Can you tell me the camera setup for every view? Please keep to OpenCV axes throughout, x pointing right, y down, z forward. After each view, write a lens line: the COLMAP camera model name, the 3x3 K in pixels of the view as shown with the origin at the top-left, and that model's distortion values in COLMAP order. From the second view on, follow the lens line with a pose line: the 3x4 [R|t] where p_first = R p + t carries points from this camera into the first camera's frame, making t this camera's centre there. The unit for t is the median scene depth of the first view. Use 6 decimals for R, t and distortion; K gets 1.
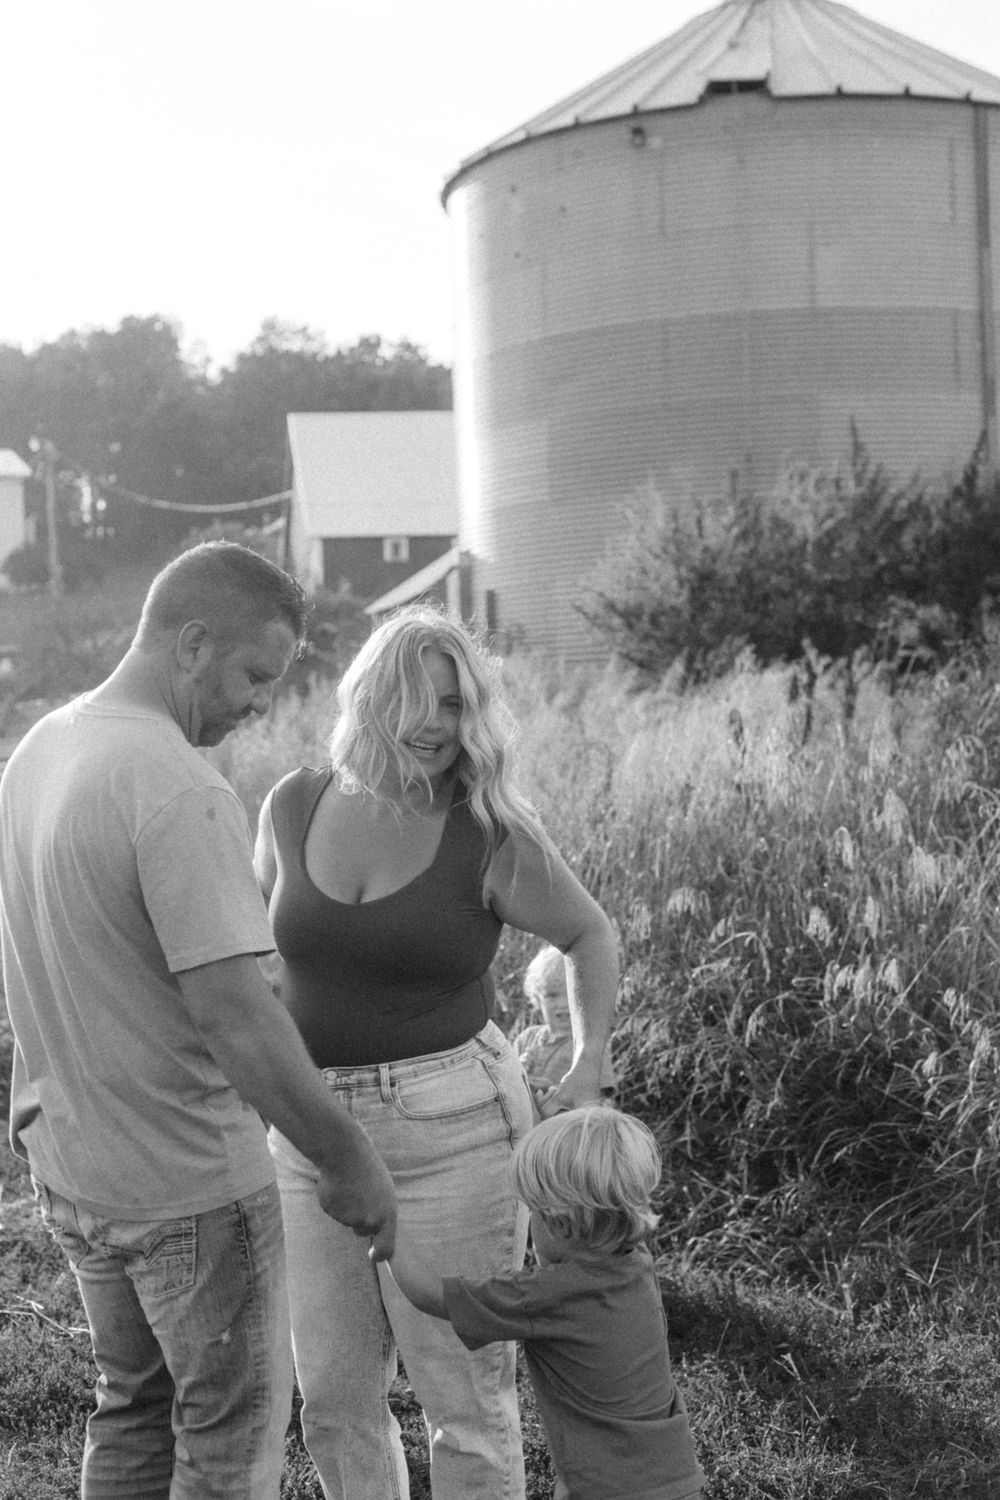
lens RADIAL K [[2097.5, 0, 500.0], [0, 2097.5, 750.0], [0, 0, 1]] dist [-0.030035, 0.049611]
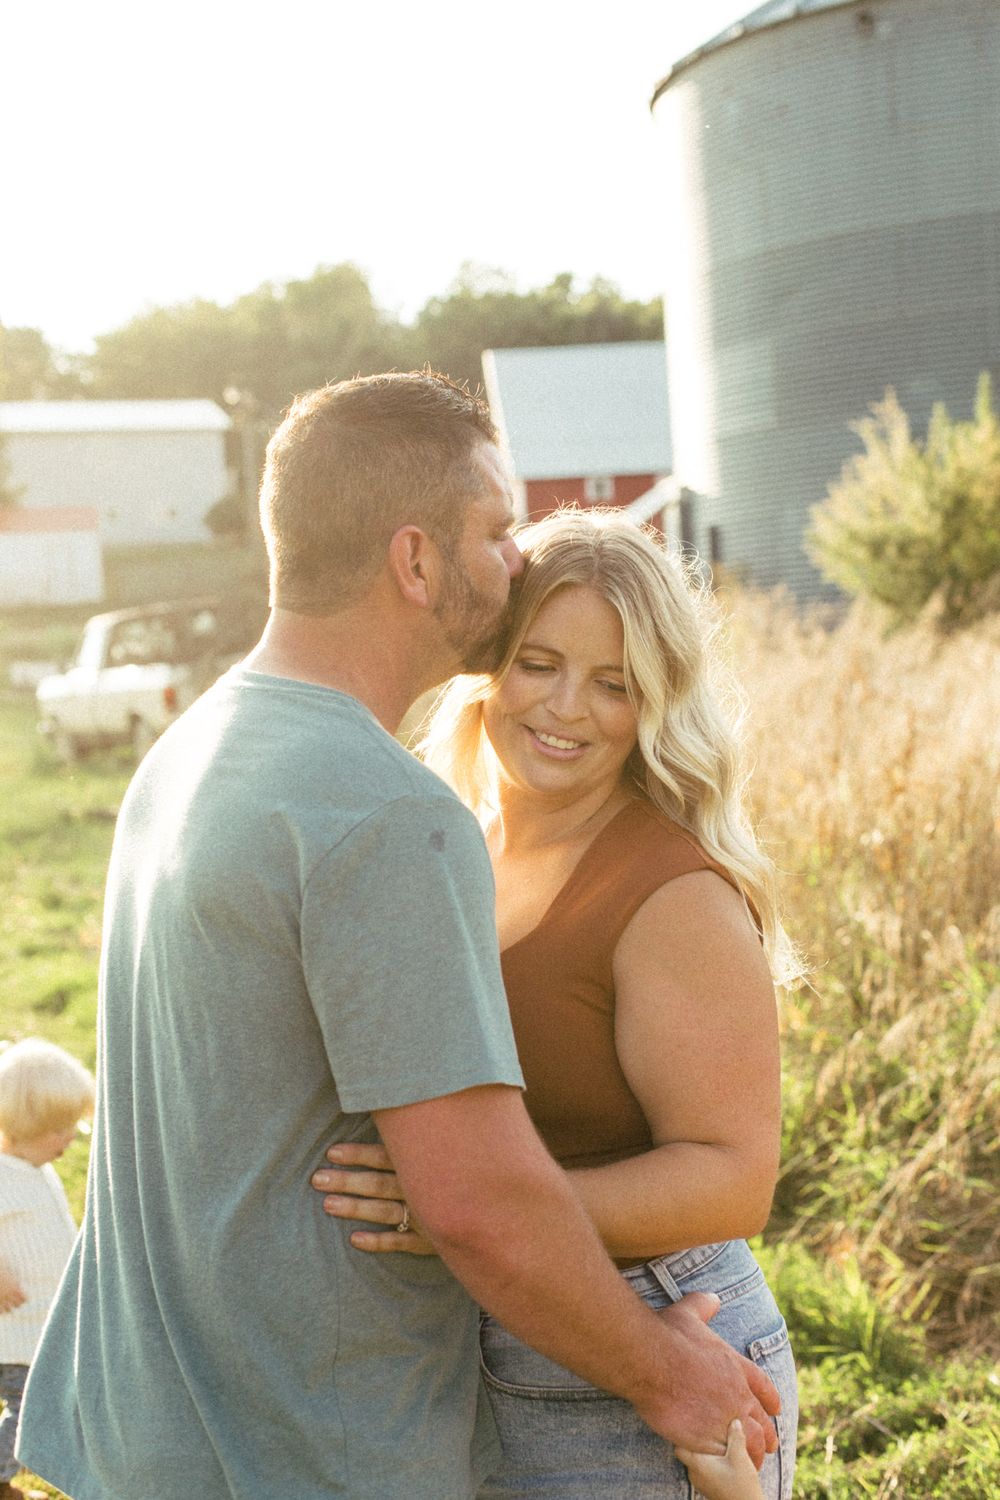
lens RADIAL K [[2079.7, 0, 500.0], [0, 2079.7, 750.0], [0, 0, 1]] dist [-0.024881, -0.037592]
pose [[0.995127, -0.022301, -0.096049, -0.033415], [0.025036, 0.999312, 0.027372, -0.010266], [0.095373, -0.029643, 0.995000, 0.182314]]
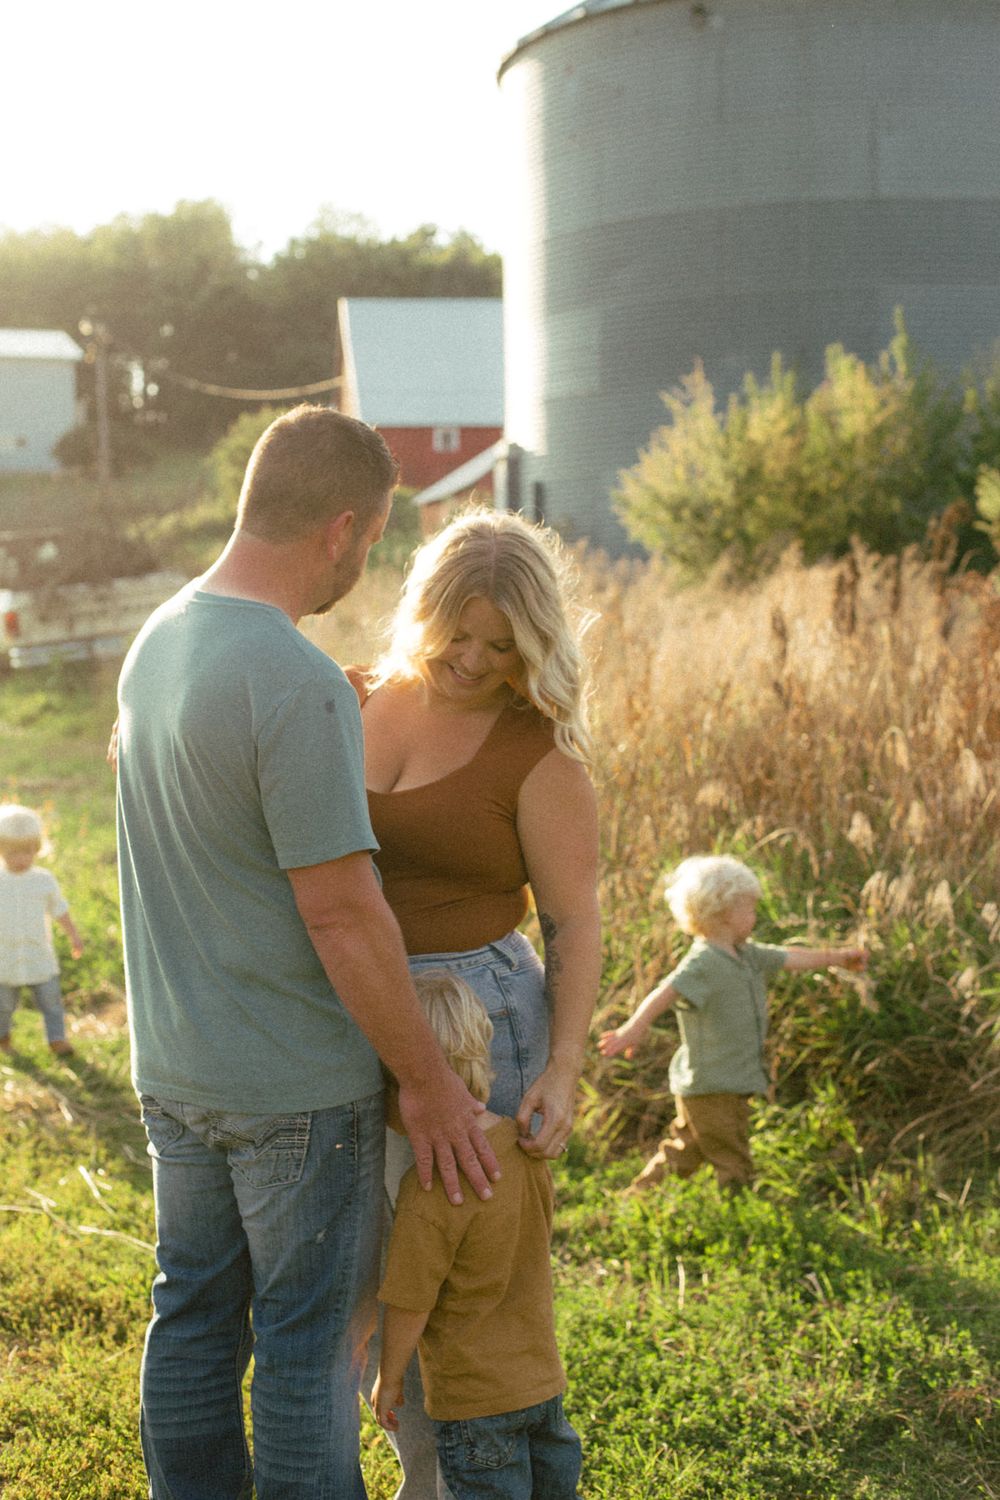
lens RADIAL K [[2092.2, 0, 500.0], [0, 2092.2, 750.0], [0, 0, 1]] dist [-0.014396, -0.037711]
pose [[0.999541, 0.019797, -0.022940, 0.006996], [-0.018595, 0.998503, 0.051439, -0.000845], [0.023924, -0.050989, 0.998413, 0.027995]]
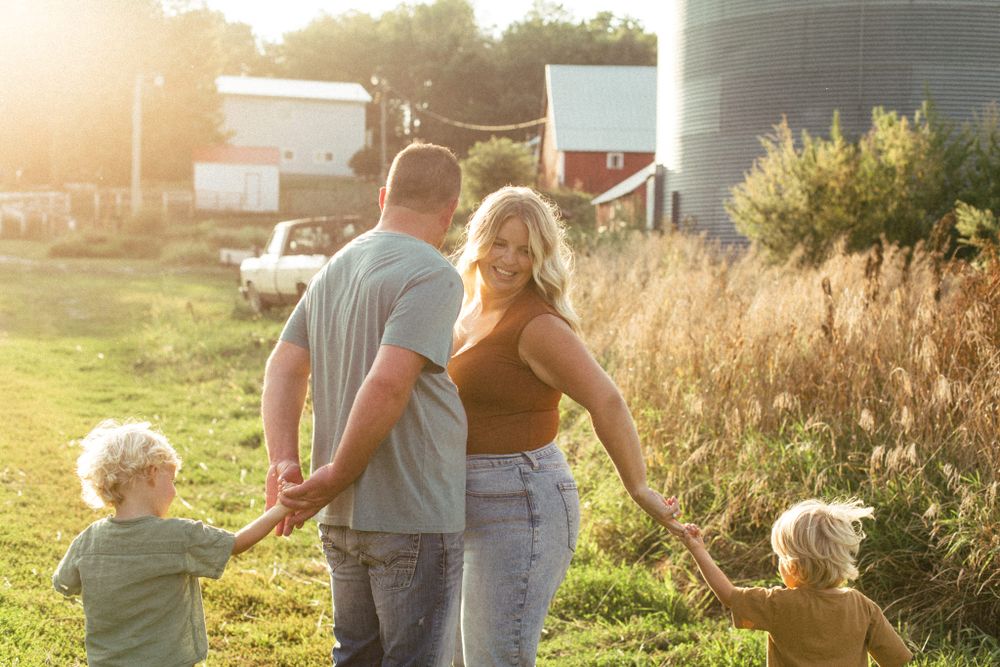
lens RADIAL K [[1454.1, 0, 500.0], [0, 1454.1, 333.5], [0, 0, 1]] dist [-0.002128, -0.037309]
pose [[0.990940, 0.052806, -0.123488, 0.011335], [-0.049865, 0.998397, 0.026793, 0.004694], [0.124705, -0.020393, 0.991984, -0.071318]]
